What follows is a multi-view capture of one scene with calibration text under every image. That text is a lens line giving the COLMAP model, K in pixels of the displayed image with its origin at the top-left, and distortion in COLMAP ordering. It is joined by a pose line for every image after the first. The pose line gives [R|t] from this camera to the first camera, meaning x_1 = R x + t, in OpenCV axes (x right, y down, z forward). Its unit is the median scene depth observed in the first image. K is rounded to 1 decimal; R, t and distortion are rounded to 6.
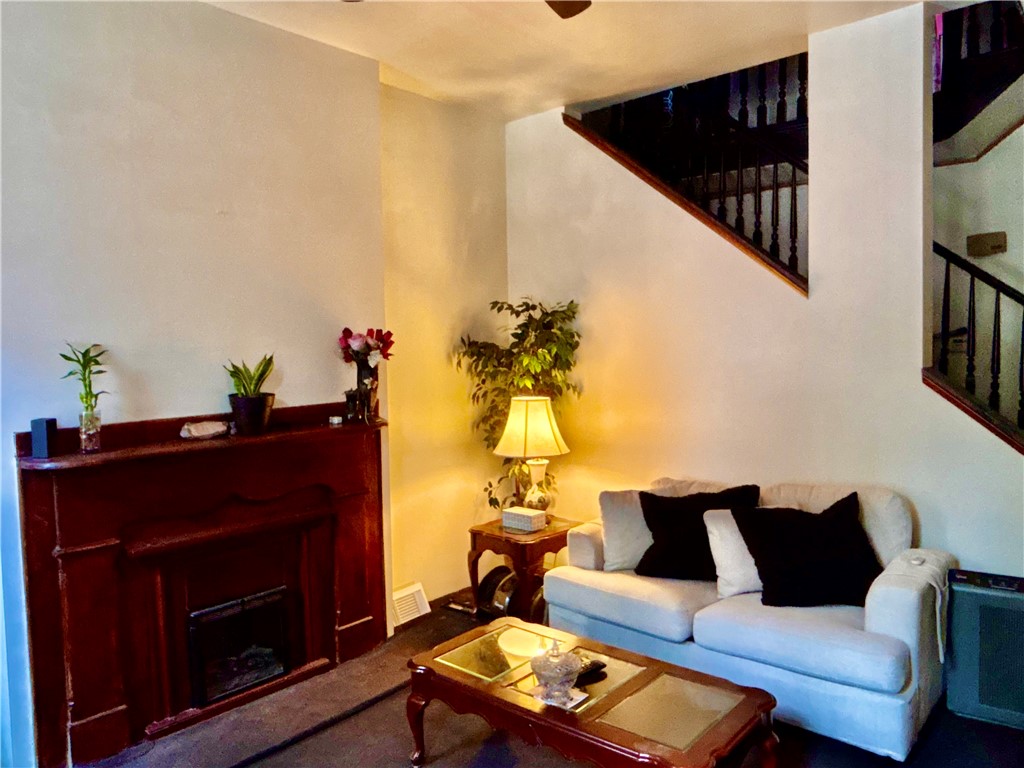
lens RADIAL K [[693.4, 0, 513.6], [0, 693.4, 385.9], [0, 0, 1]] dist [0.007703, -0.012170]
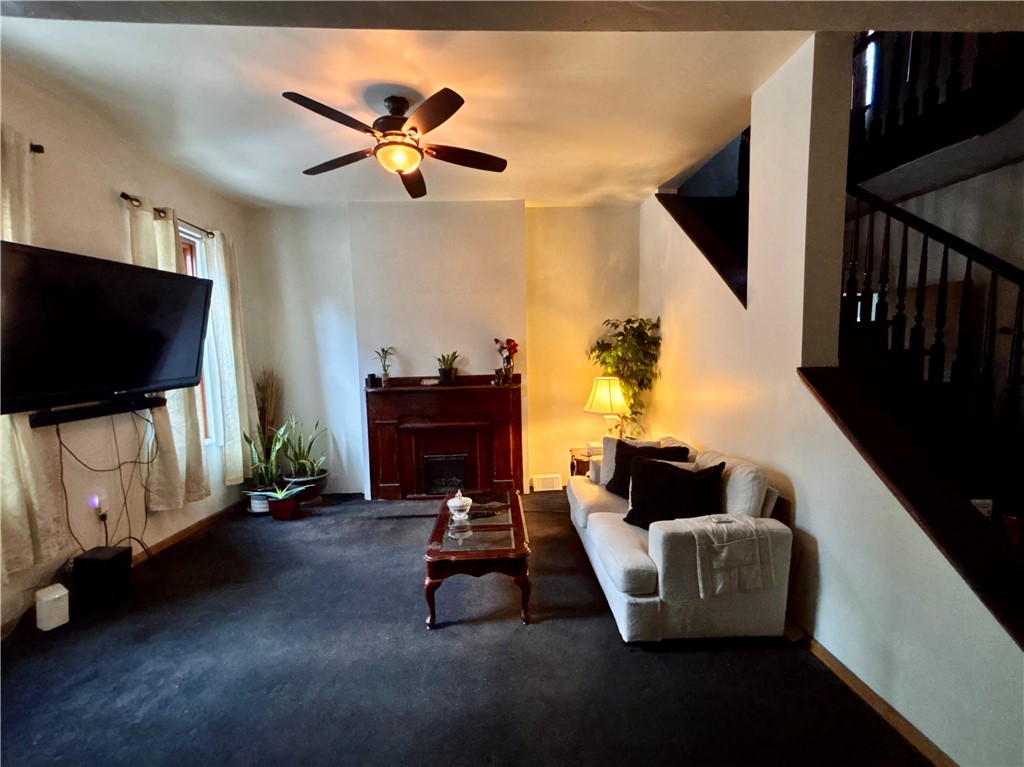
lens RADIAL K [[409.1, 0, 512.7], [0, 409.1, 387.0], [0, 0, 1]] dist [0.002836, -0.001205]
pose [[0.709278, 0.068032, -0.701638, 0.728820], [-0.034573, 0.997492, 0.061769, -0.017655], [0.704081, -0.019554, 0.709851, 0.182484]]
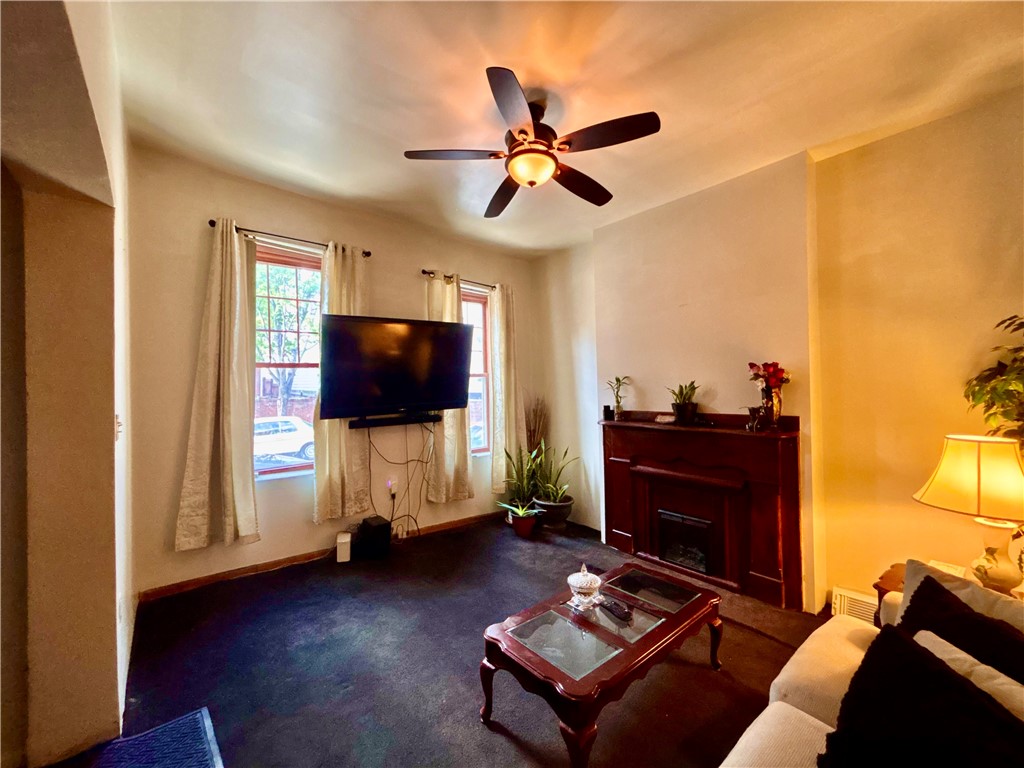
lens RADIAL K [[409.1, 0, 522.0], [0, 409.1, 385.3], [0, 0, 1]] dist [0.002836, -0.001205]
pose [[-0.098487, 0.015910, -0.995011, 0.713897], [-0.044524, 0.998800, 0.020377, -0.036224], [0.994142, 0.046309, -0.097660, 0.675962]]
